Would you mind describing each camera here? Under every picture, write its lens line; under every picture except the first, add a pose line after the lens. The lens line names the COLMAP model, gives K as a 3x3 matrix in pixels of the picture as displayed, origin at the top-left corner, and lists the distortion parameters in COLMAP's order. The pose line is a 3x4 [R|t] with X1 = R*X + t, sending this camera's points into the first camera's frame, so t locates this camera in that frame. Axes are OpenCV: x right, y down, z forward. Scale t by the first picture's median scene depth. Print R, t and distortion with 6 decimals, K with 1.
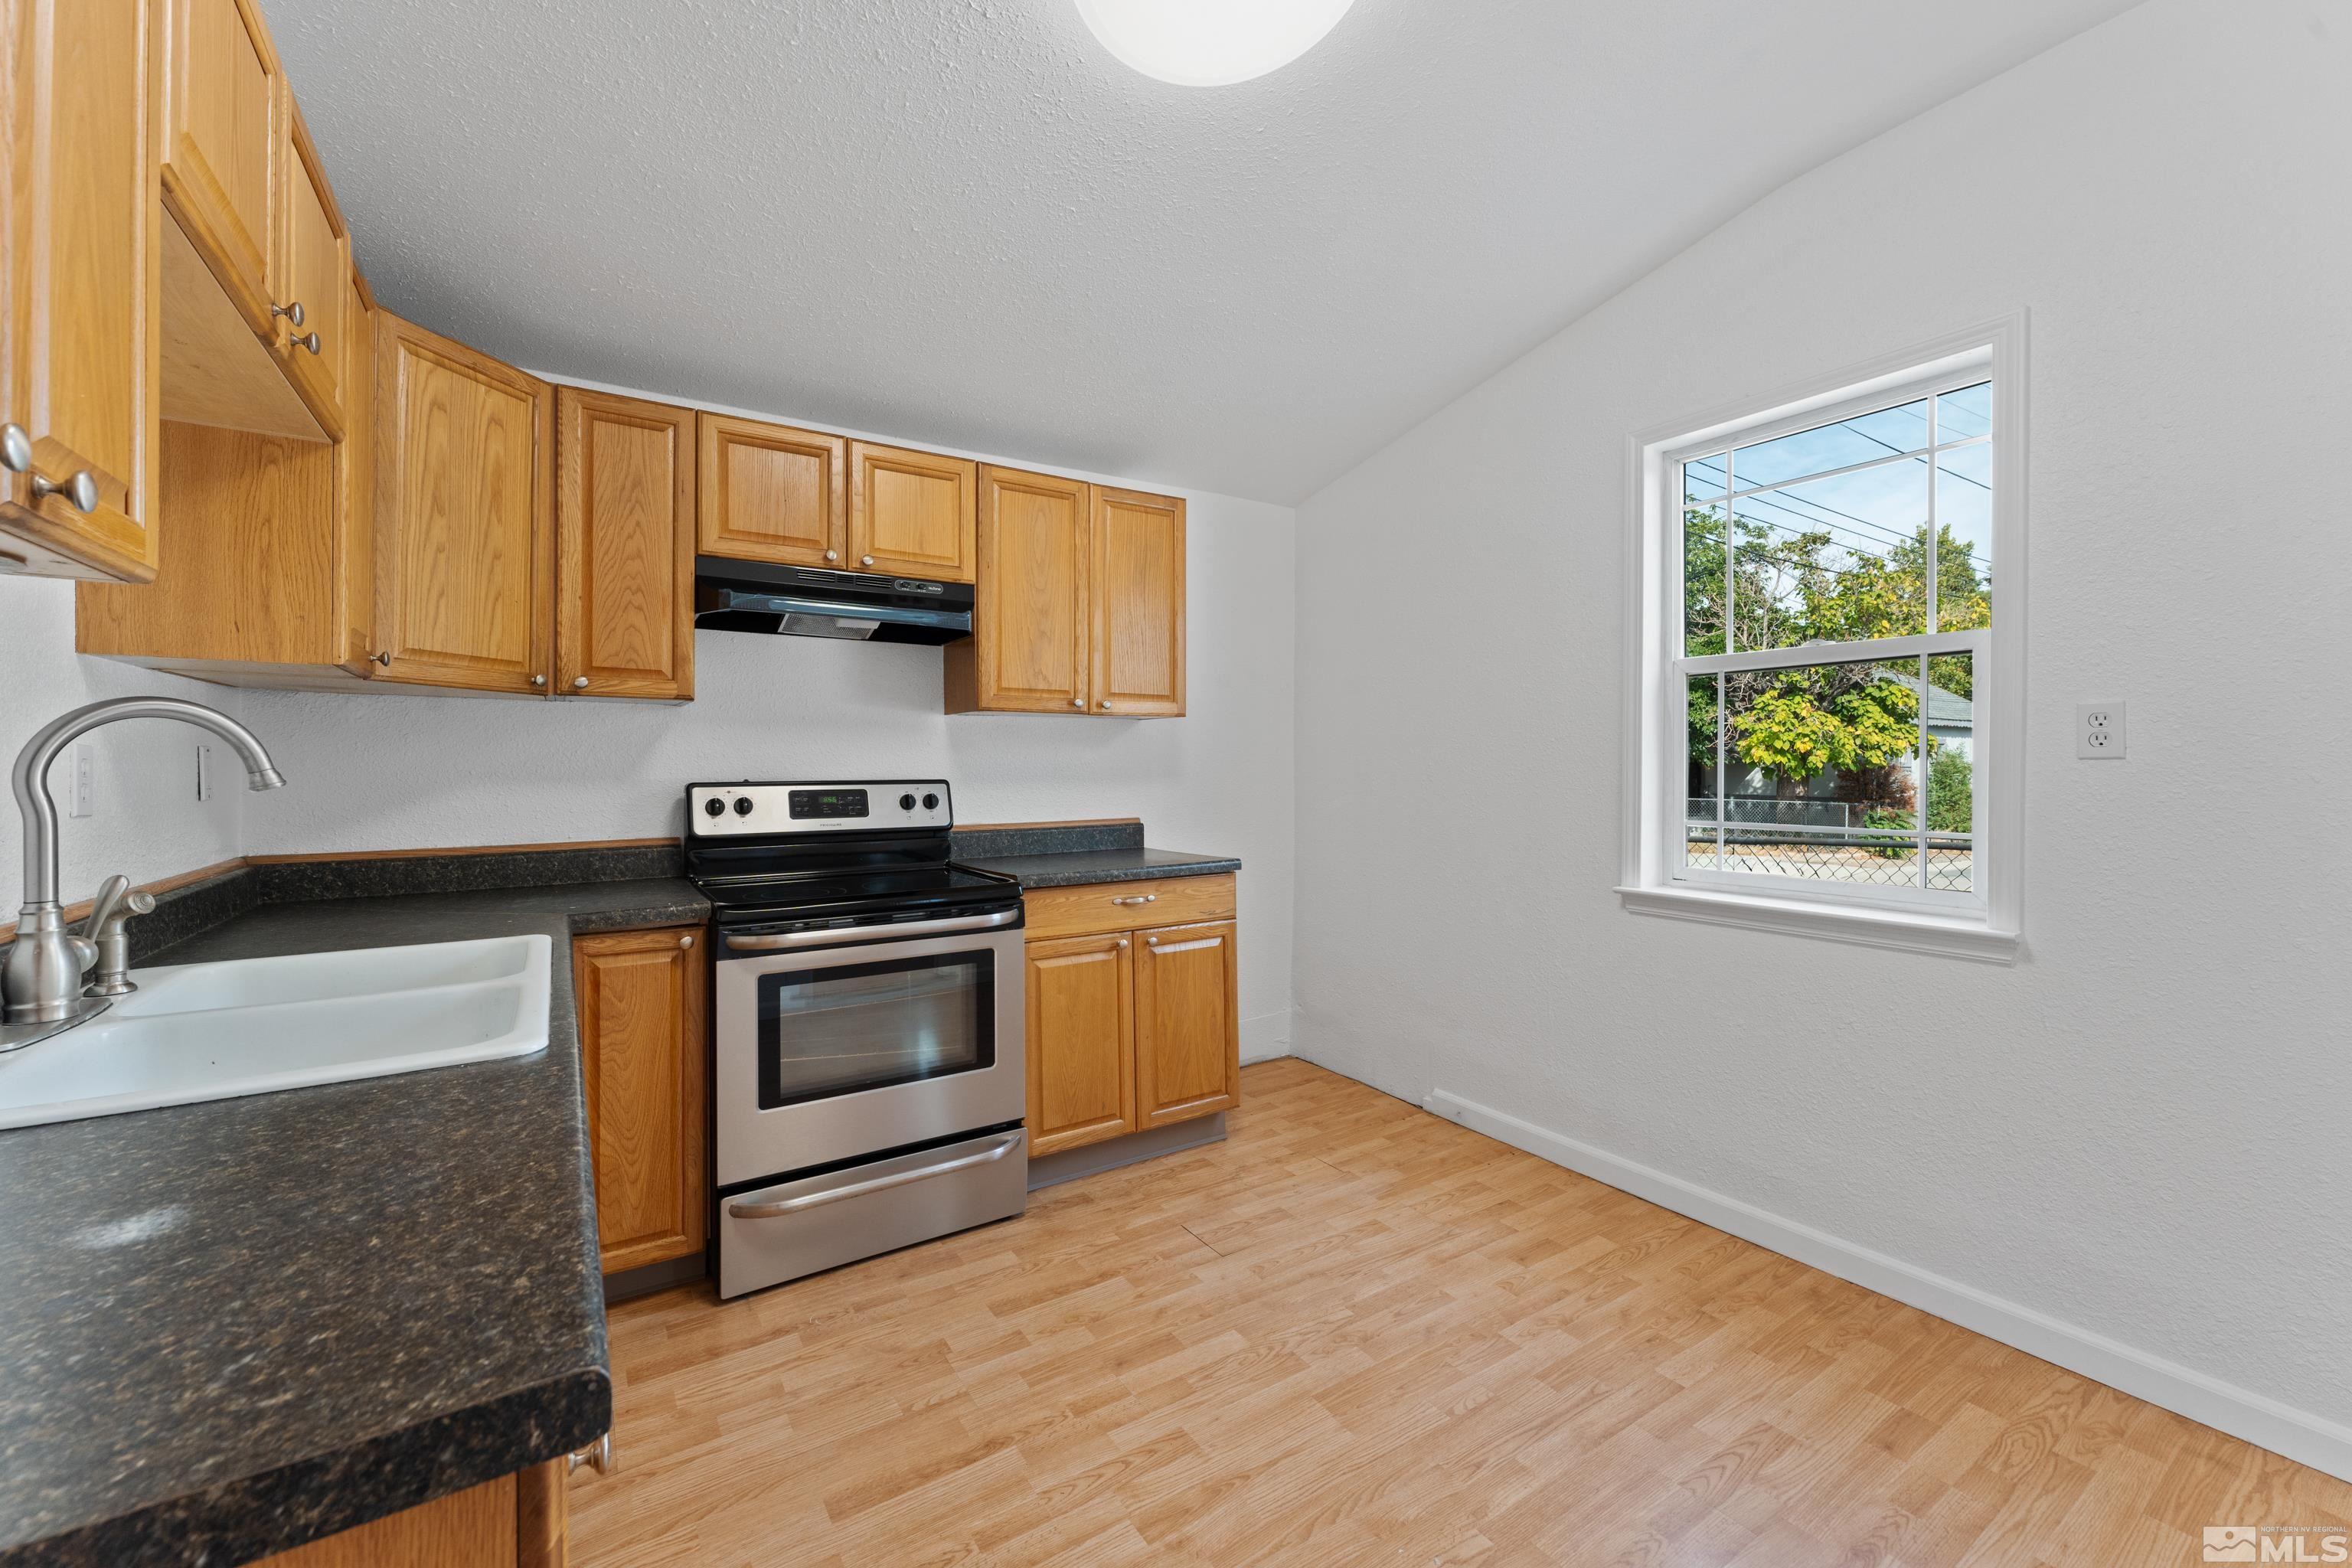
lens RADIAL K [[942.4, 0, 1176.4], [0, 942.4, 765.4], [0, 0, 1]] dist [0.000960, -0.000466]
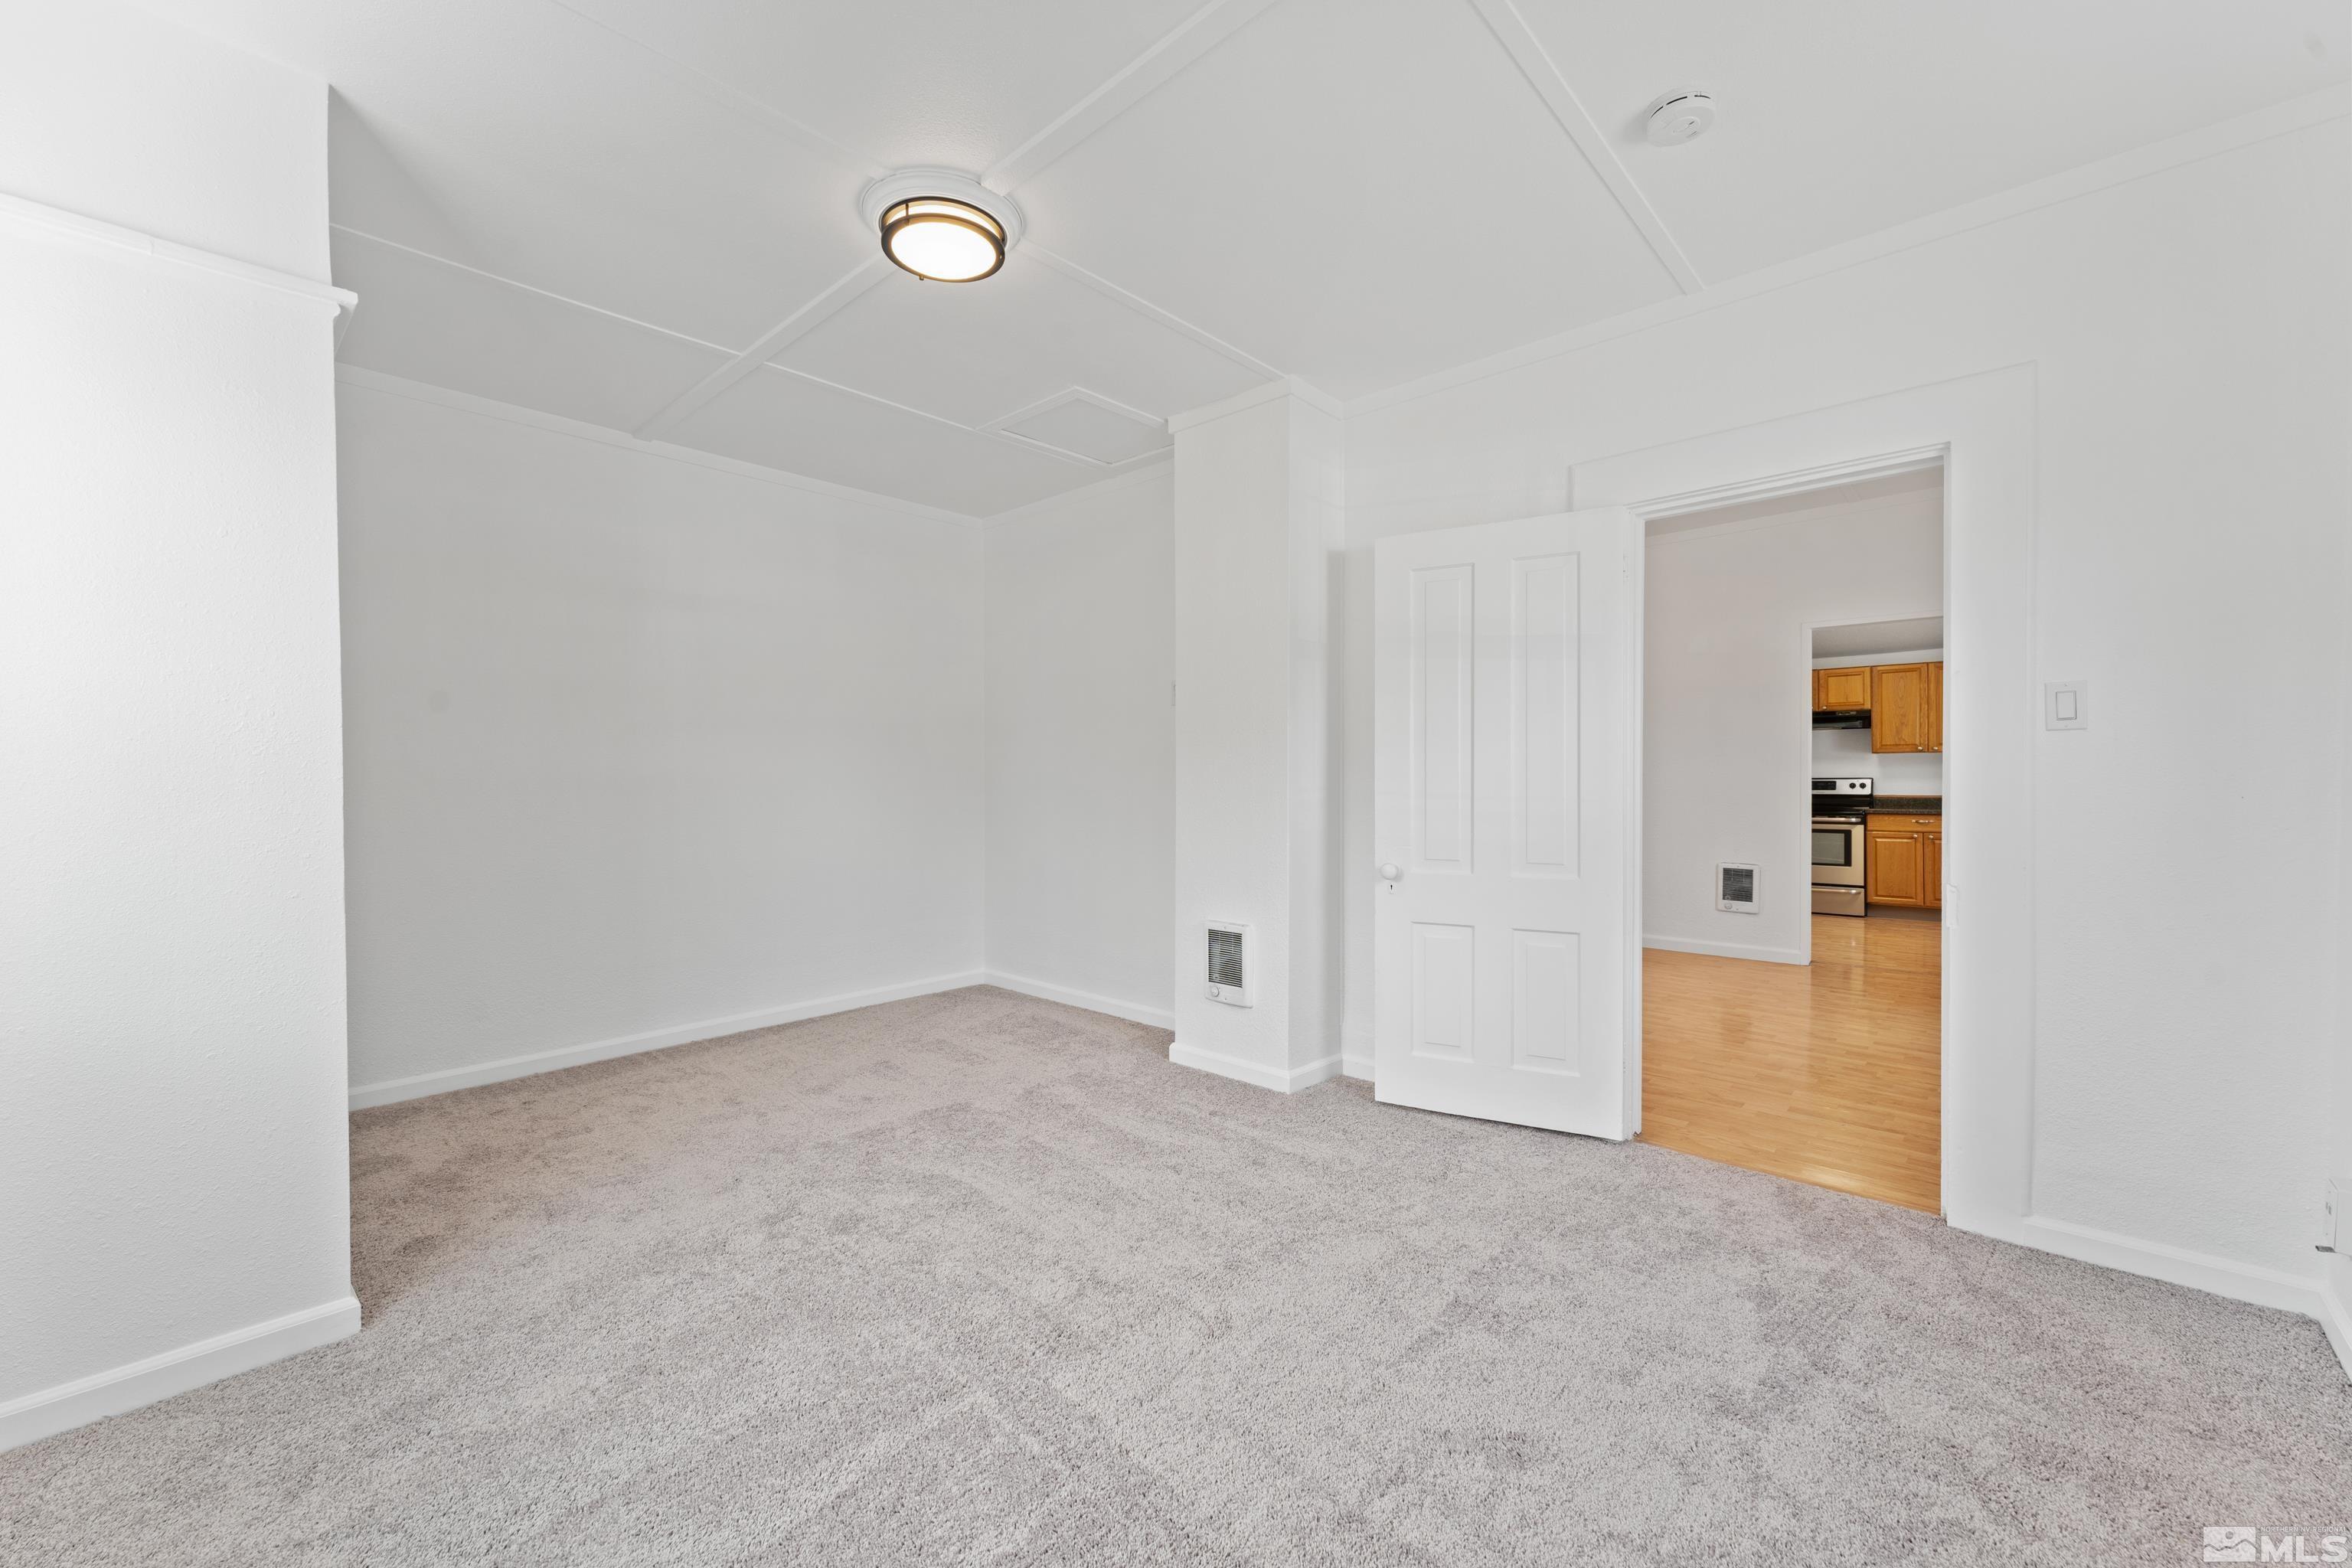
lens RADIAL K [[937.5, 0, 1178.4], [0, 937.5, 781.0], [0, 0, 1]] dist [0.000235, 0.000357]
pose [[0.257697, 0.005703, -0.966209, 2.358389], [0.002505, 0.999975, 0.006571, 0.001921], [0.966223, -0.004114, 0.257676, -2.082687]]
